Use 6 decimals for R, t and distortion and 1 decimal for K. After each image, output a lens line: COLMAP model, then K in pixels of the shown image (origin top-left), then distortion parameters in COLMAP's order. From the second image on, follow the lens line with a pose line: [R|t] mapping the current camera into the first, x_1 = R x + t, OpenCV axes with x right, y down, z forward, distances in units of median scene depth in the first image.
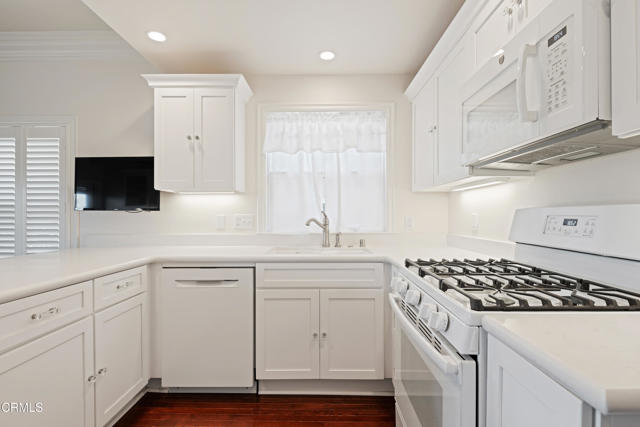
lens RADIAL K [[304.2, 0, 321.6], [0, 304.2, 215.2], [0, 0, 1]] dist [0.002912, 0.000005]
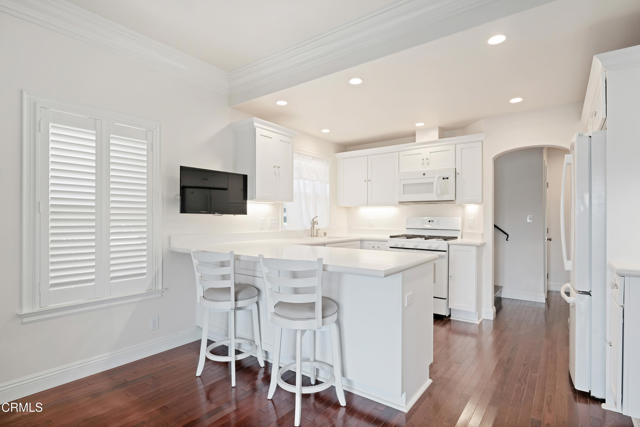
lens RADIAL K [[322.1, 0, 321.8], [0, 322.1, 218.5], [0, 0, 1]] dist [-0.002019, -0.000138]
pose [[0.588812, 0.003844, 0.808261, -1.421602], [-0.007192, 0.999974, 0.000484, -0.001477], [-0.808238, -0.006098, 0.588824, -0.108268]]
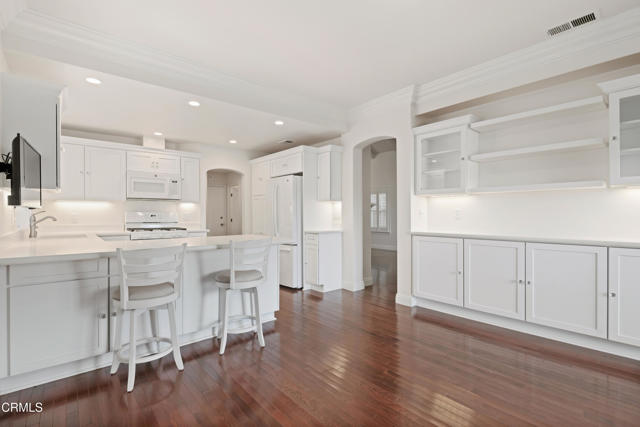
lens RADIAL K [[296.1, 0, 321.4], [0, 296.1, 215.5], [0, 0, 1]] dist [-0.002180, -0.002025]
pose [[-0.654870, 0.010124, 0.755674, -1.803824], [0.004703, 0.999945, -0.009322, 0.032569], [-0.755727, -0.002551, -0.654882, 0.885547]]
